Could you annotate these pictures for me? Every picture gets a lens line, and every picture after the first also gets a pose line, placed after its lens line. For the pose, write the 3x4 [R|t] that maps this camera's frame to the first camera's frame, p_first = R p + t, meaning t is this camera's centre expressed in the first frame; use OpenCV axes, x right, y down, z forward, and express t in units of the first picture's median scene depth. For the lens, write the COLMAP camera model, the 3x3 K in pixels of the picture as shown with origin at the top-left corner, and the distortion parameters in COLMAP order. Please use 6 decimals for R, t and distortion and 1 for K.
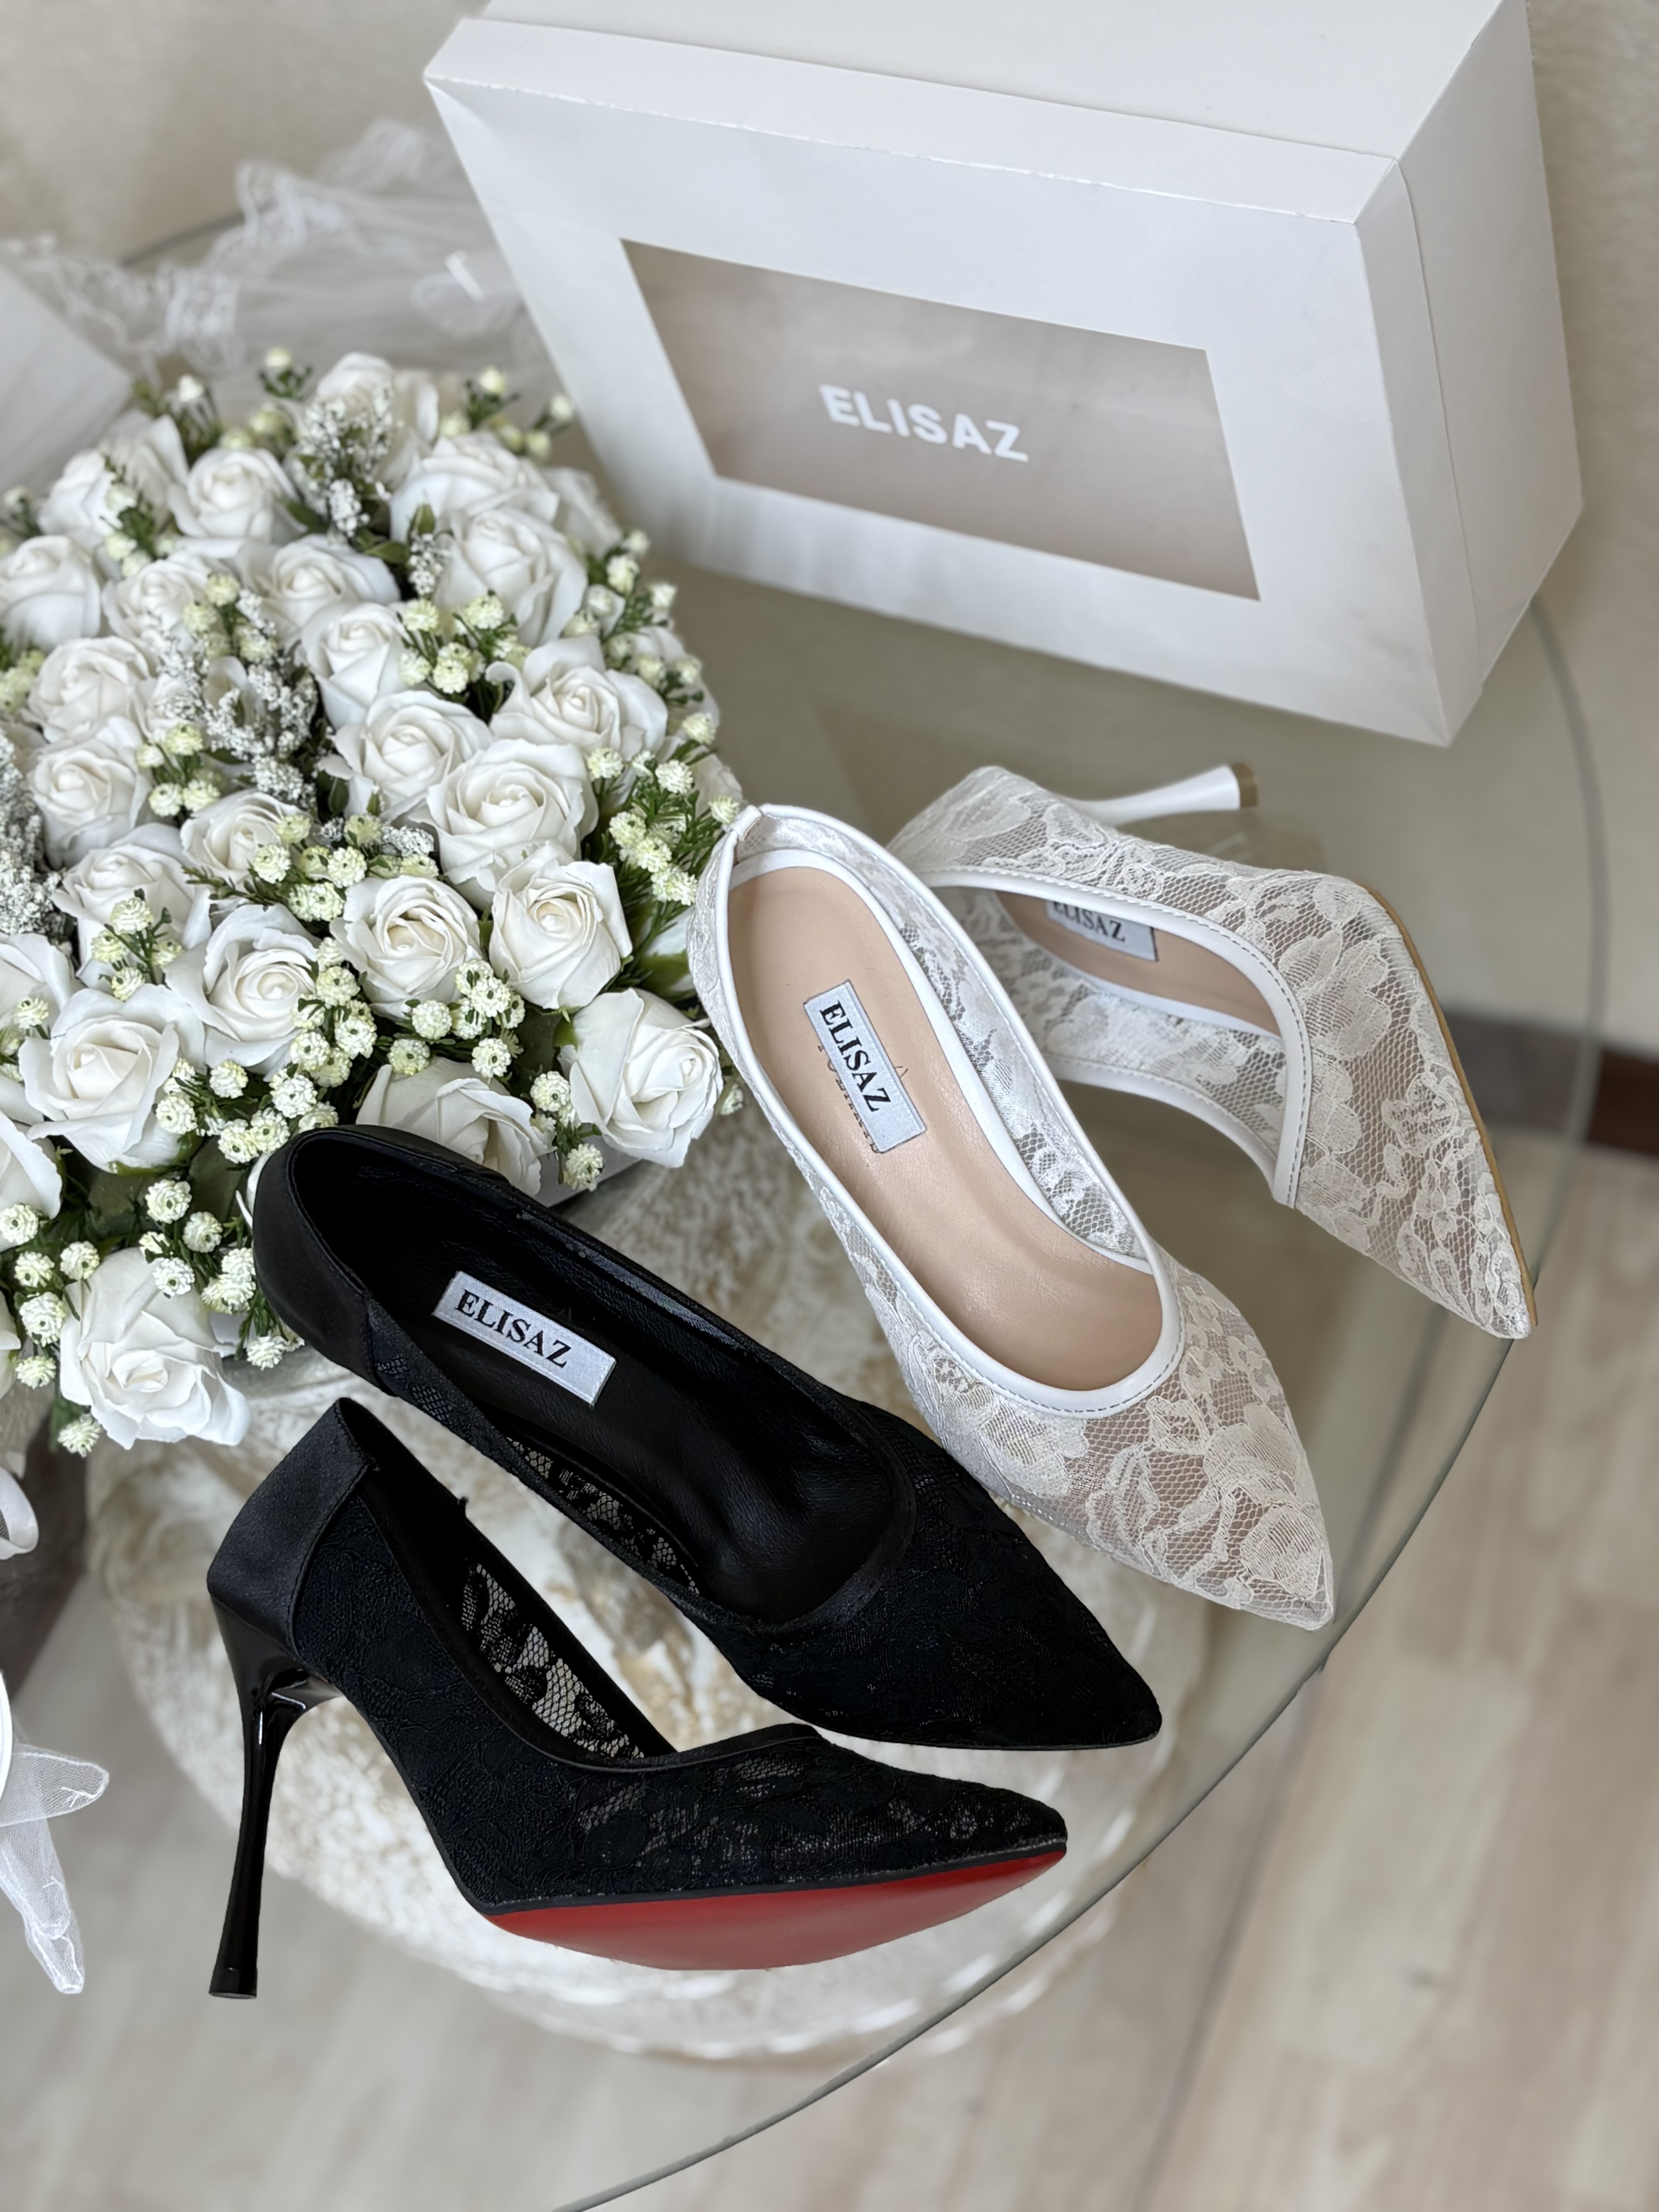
lens RADIAL K [[3109.3, 0, 859.7], [0, 3109.3, 1129.3], [0, 0, 1]] dist [0.081669, 0.000000]
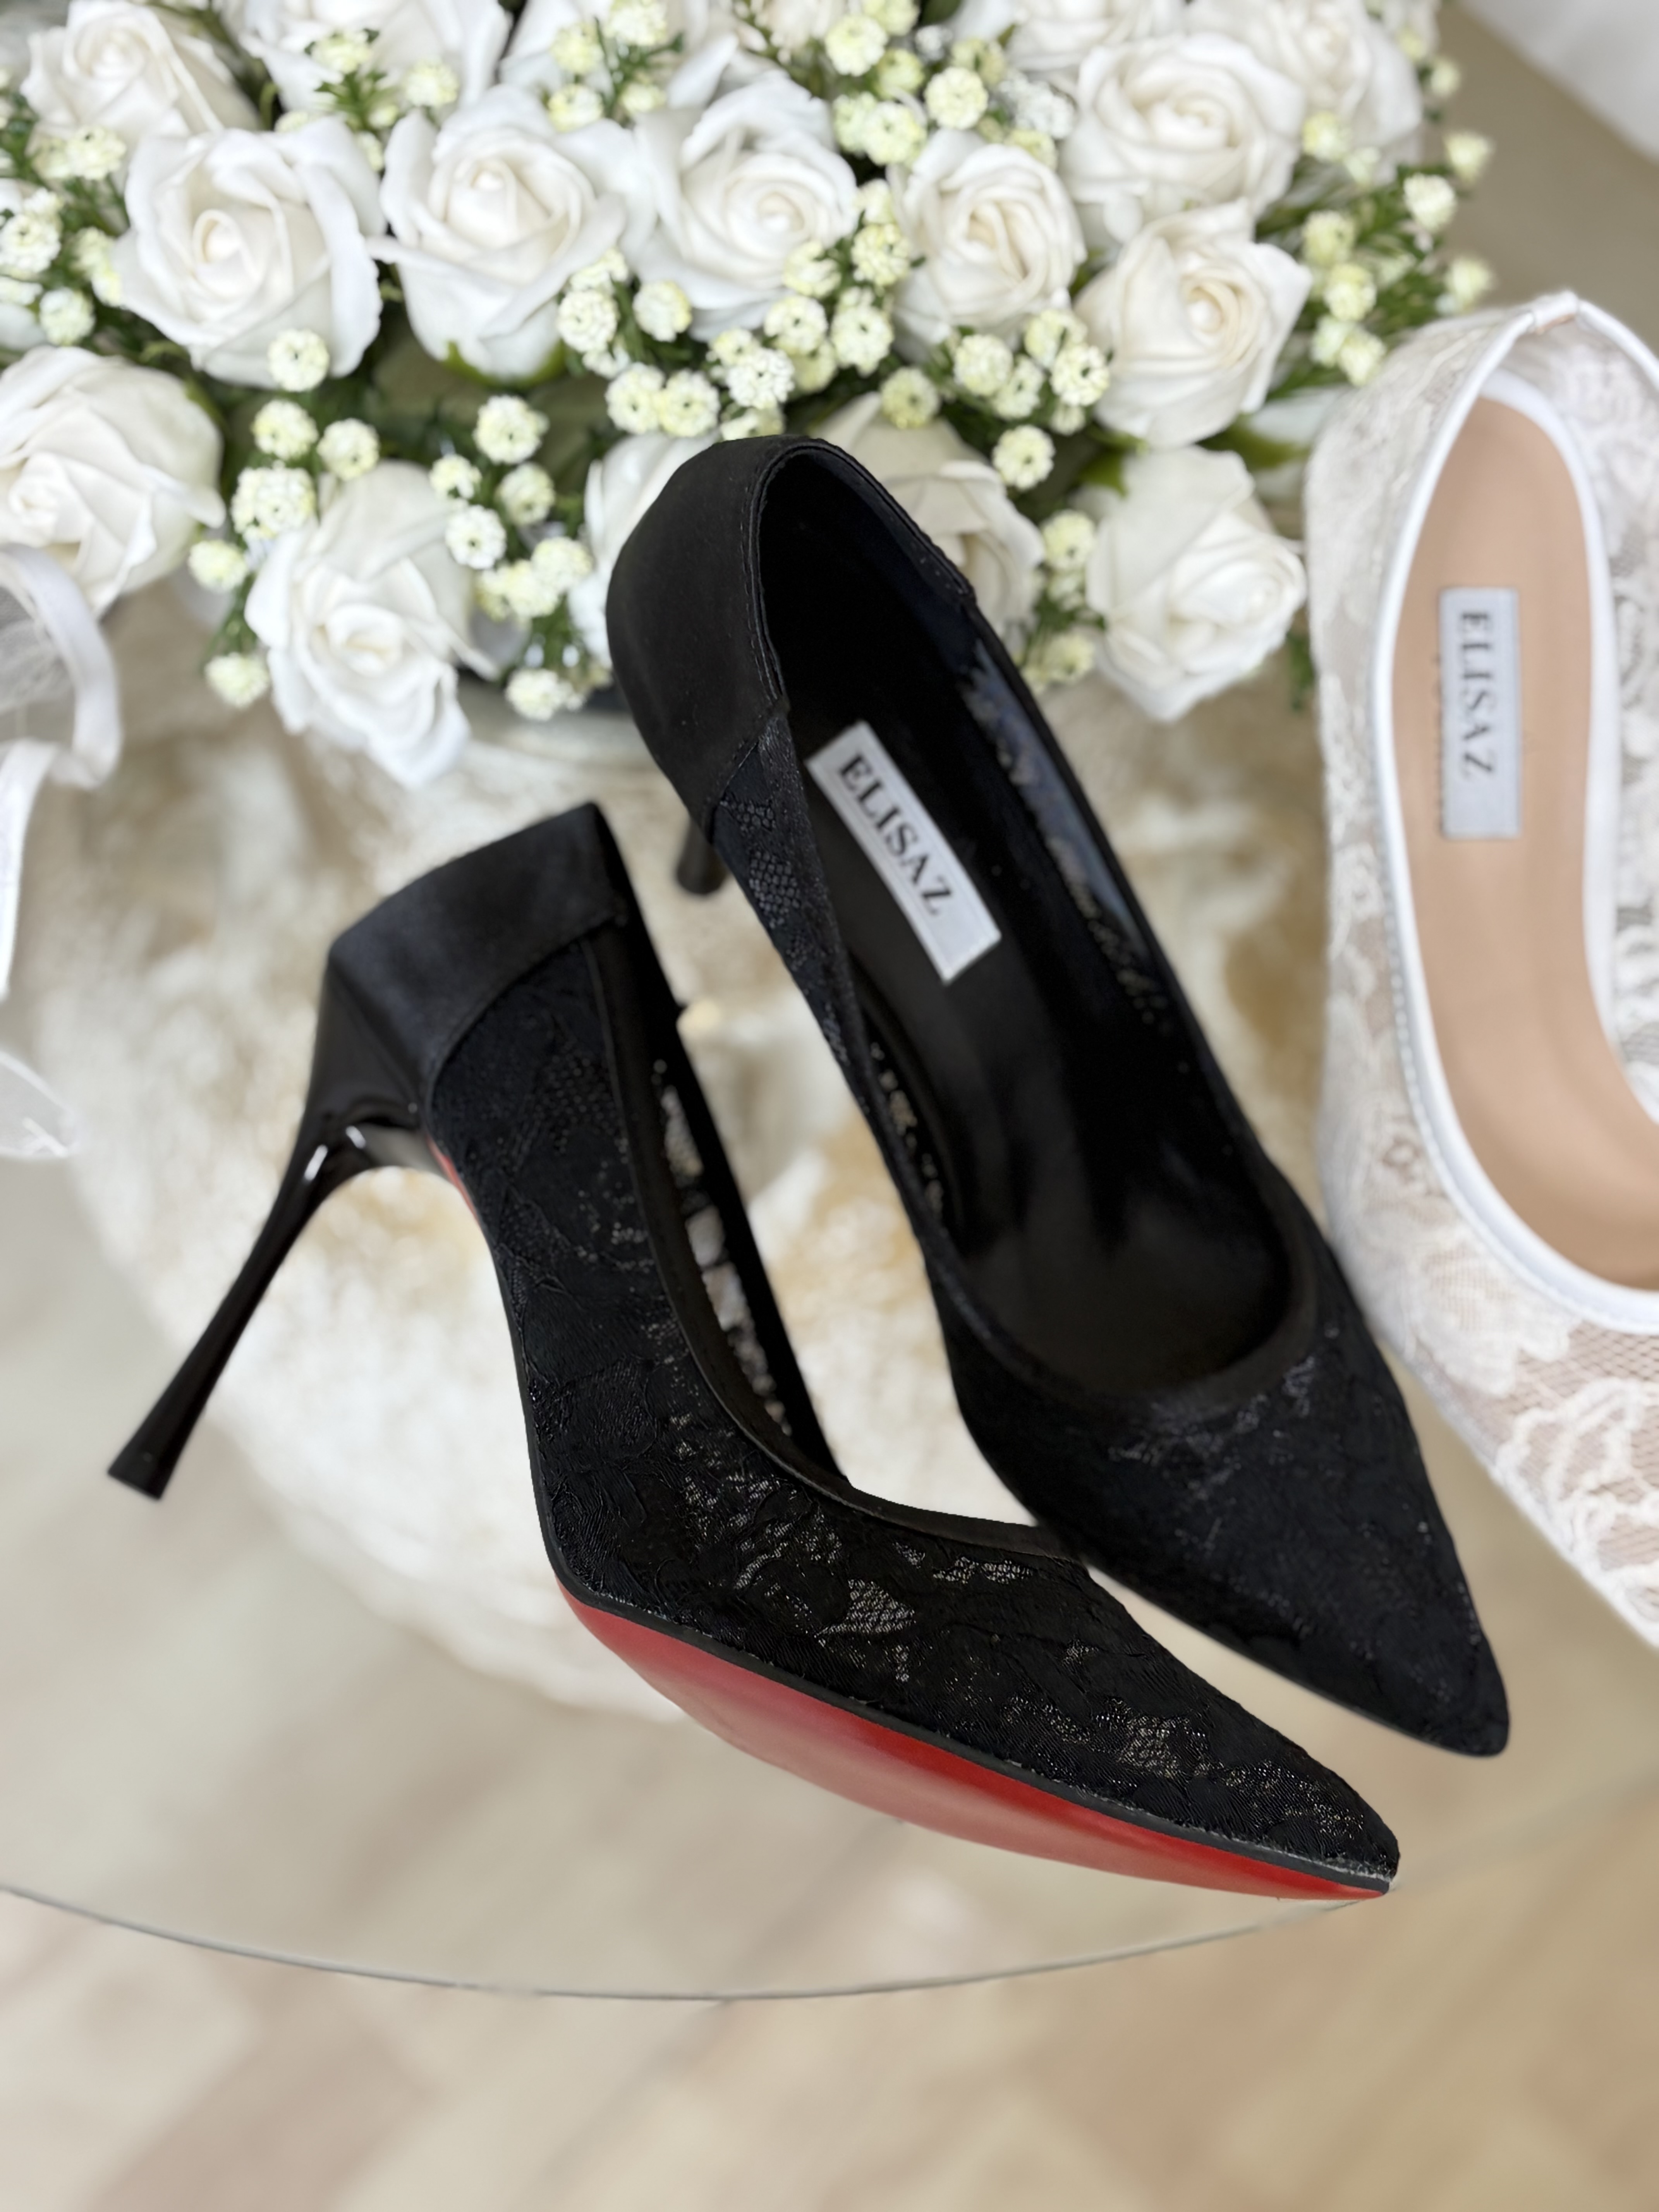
lens RADIAL K [[3109.3, 0, 817.1], [0, 3109.3, 1119.9], [0, 0, 1]] dist [0.081669, 0.000000]
pose [[0.892825, 0.440941, 0.091842, -0.154703], [-0.449420, 0.885631, 0.116959, 0.045482], [-0.029766, -0.145700, 0.988881, 0.292394]]
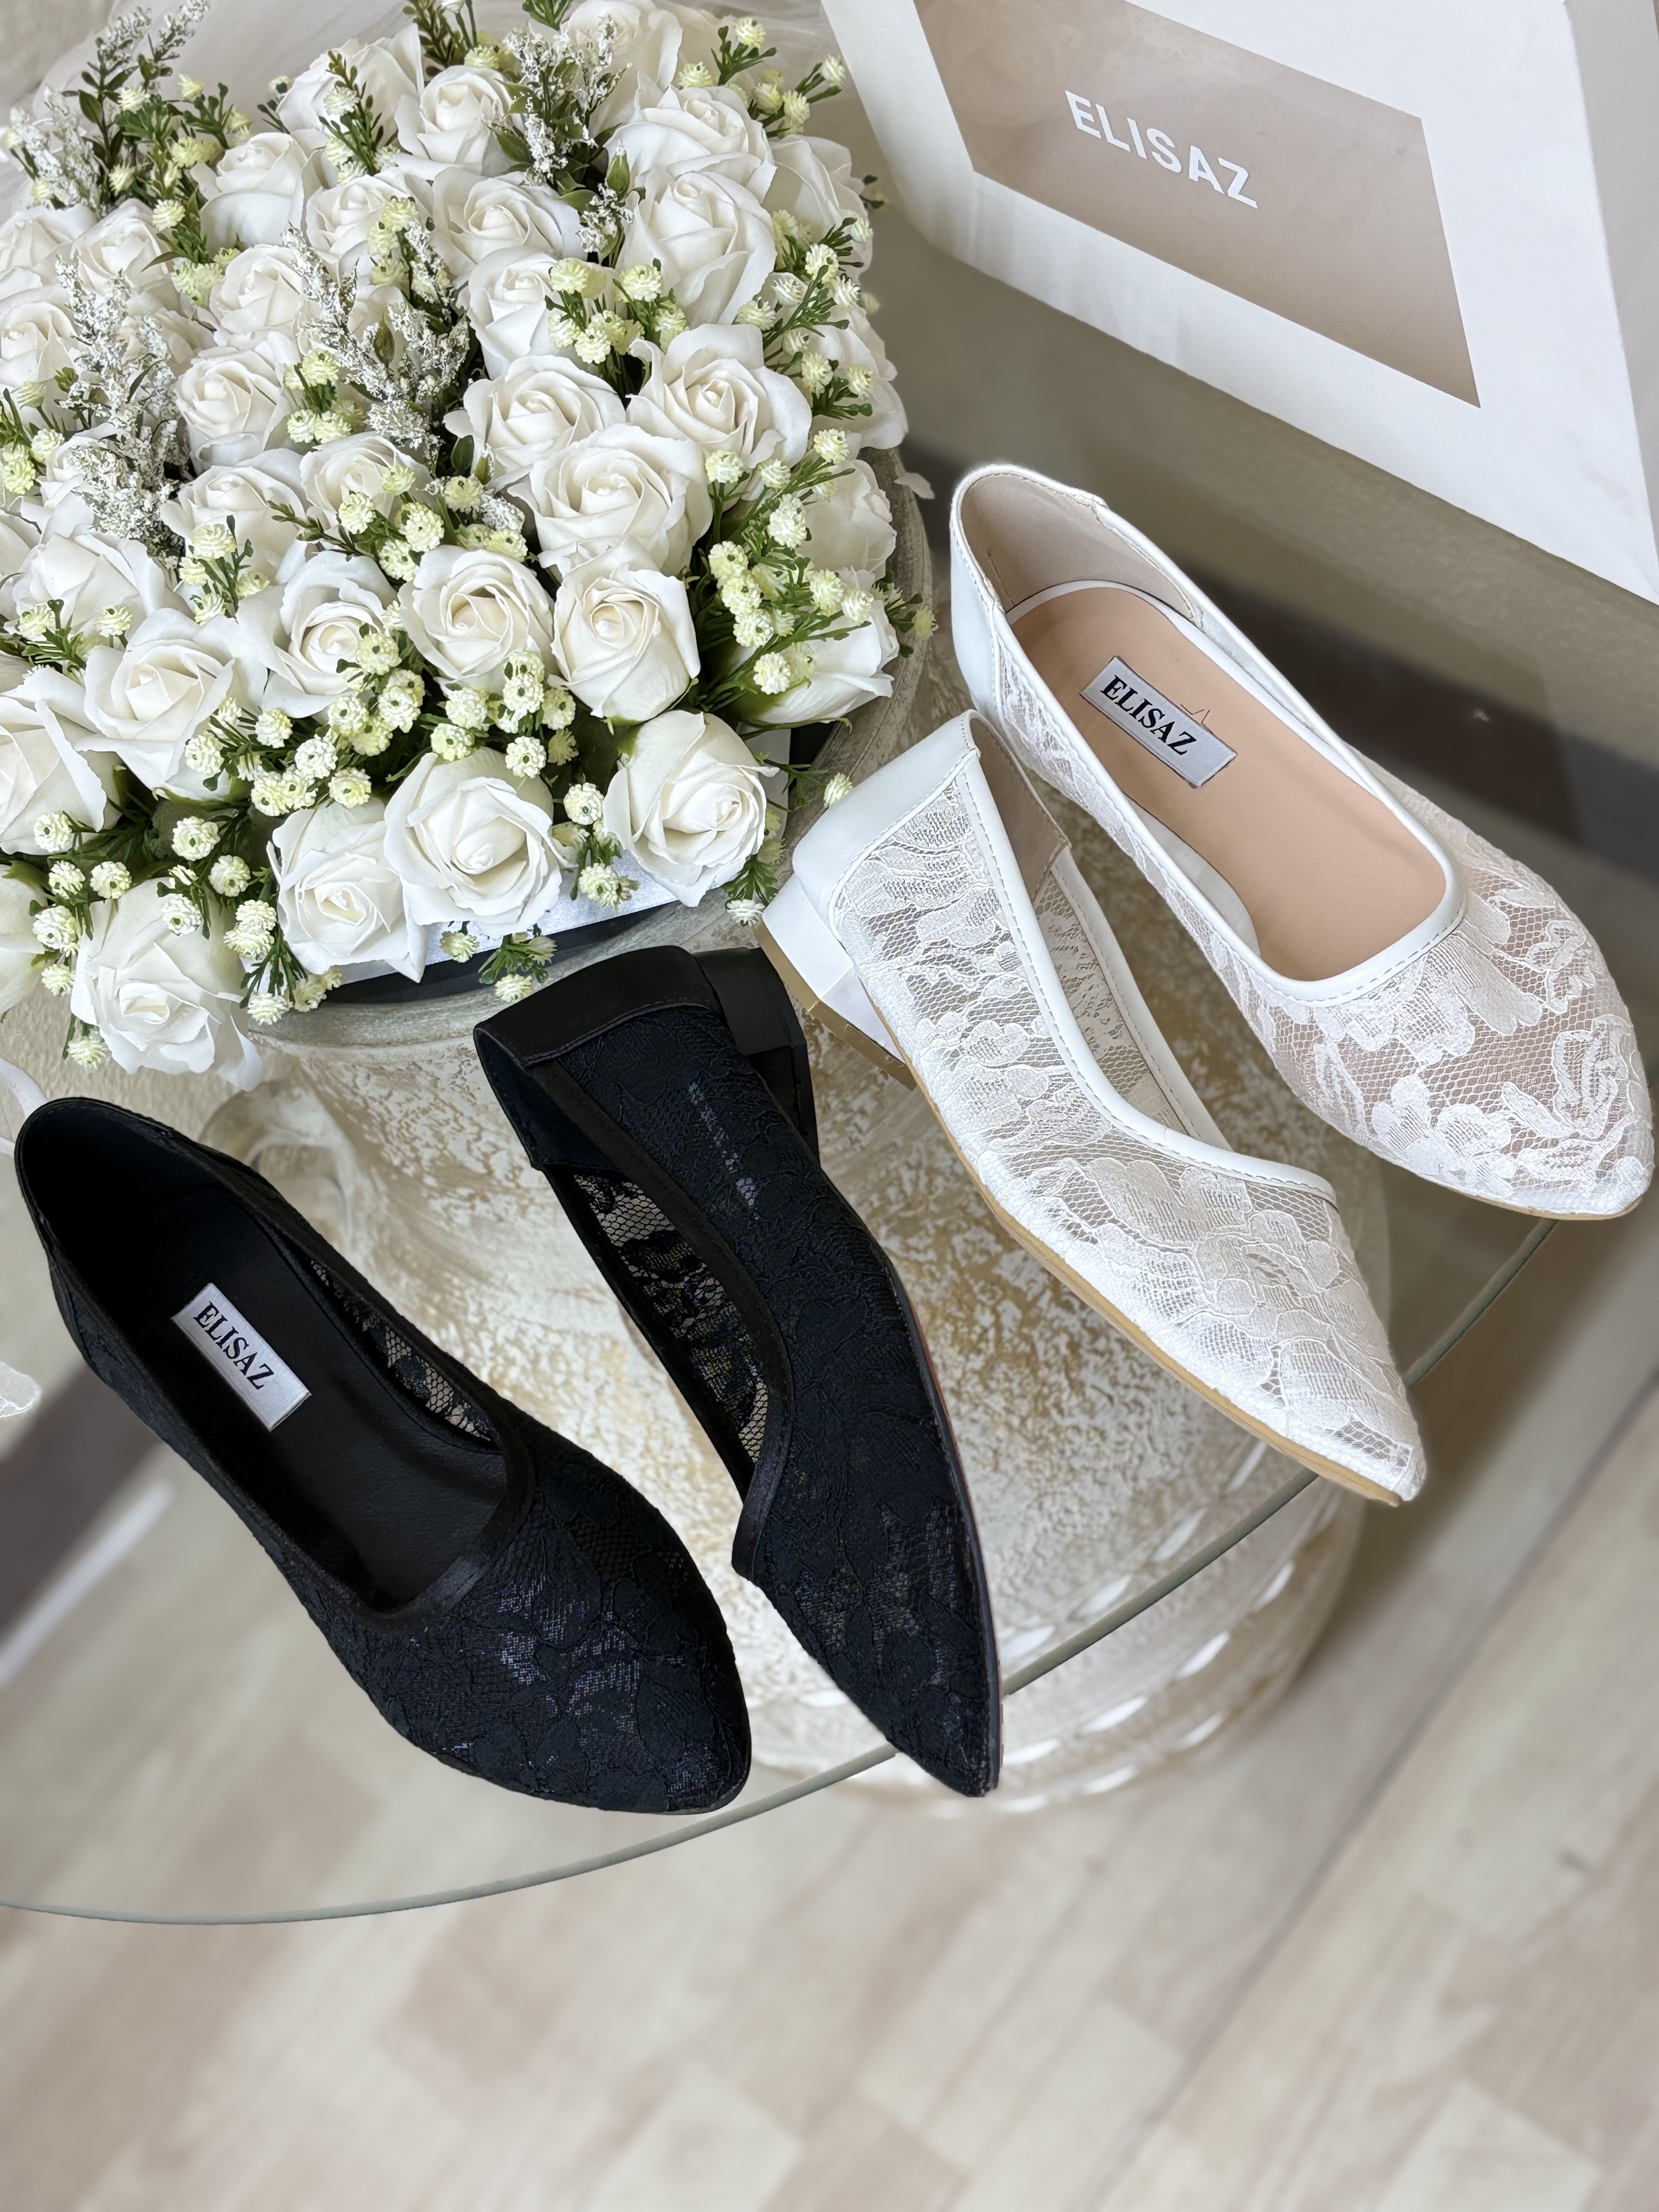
lens RADIAL K [[3109.3, 0, 855.8], [0, 3109.3, 1091.6], [0, 0, 1]] dist [0.081669, 0.000000]
pose [[0.961917, 0.205007, -0.180796, 0.170544], [-0.186004, 0.975603, 0.116624, -0.052039], [0.200294, -0.078554, 0.976582, 0.073113]]
